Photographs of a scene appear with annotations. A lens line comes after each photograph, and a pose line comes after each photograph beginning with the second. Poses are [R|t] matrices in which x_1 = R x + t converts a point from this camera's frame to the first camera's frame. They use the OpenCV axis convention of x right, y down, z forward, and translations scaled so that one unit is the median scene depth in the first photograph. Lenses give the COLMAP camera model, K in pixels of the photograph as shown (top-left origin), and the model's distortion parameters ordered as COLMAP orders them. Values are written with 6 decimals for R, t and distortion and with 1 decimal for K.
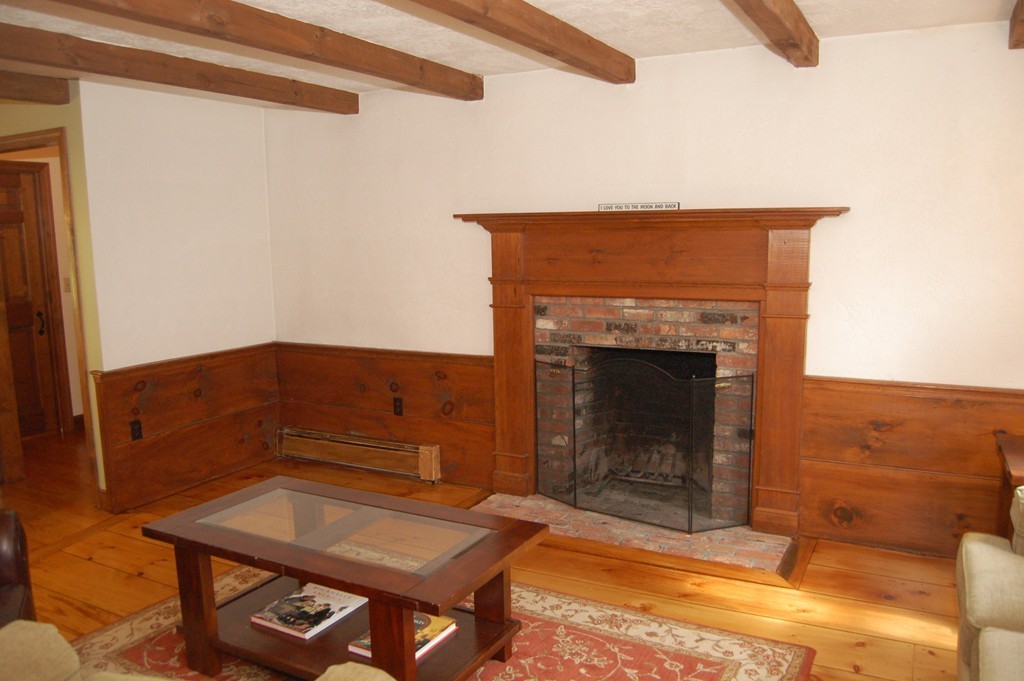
lens RADIAL K [[800.4, 0, 507.4], [0, 800.4, 359.2], [0, 0, 1]] dist [-0.094941, 0.036953]
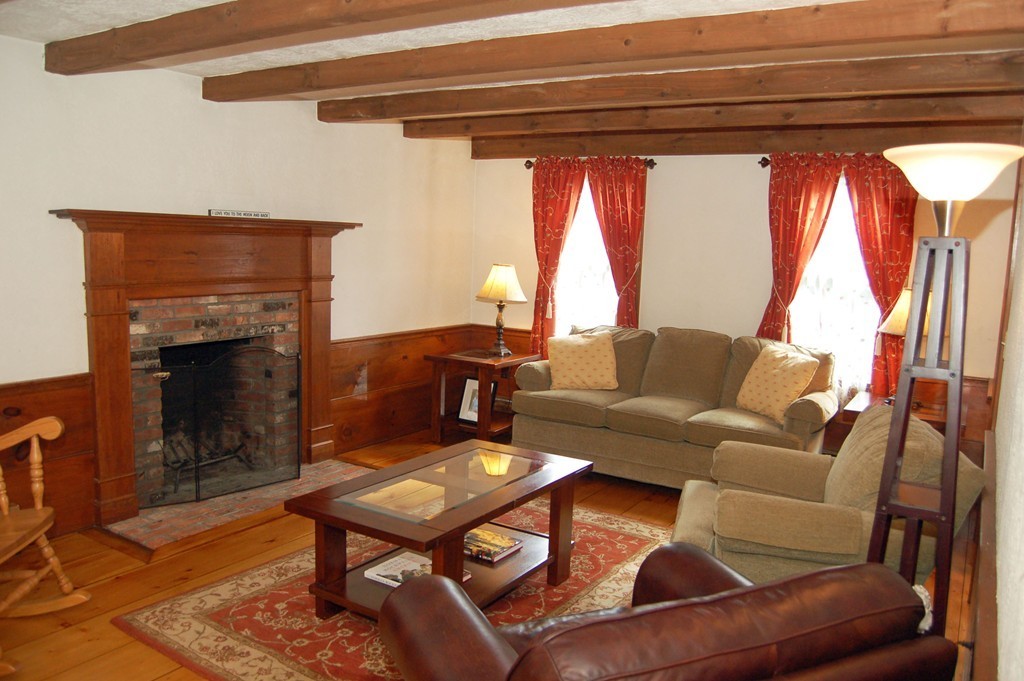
lens RADIAL K [[800.4, 0, 507.4], [0, 800.4, 359.2], [0, 0, 1]] dist [-0.094941, 0.036953]
pose [[0.060745, -0.128565, 0.989839, -0.899292], [0.122025, 0.985189, 0.120472, -0.070699], [-0.990666, 0.113467, 0.075534, 0.518515]]
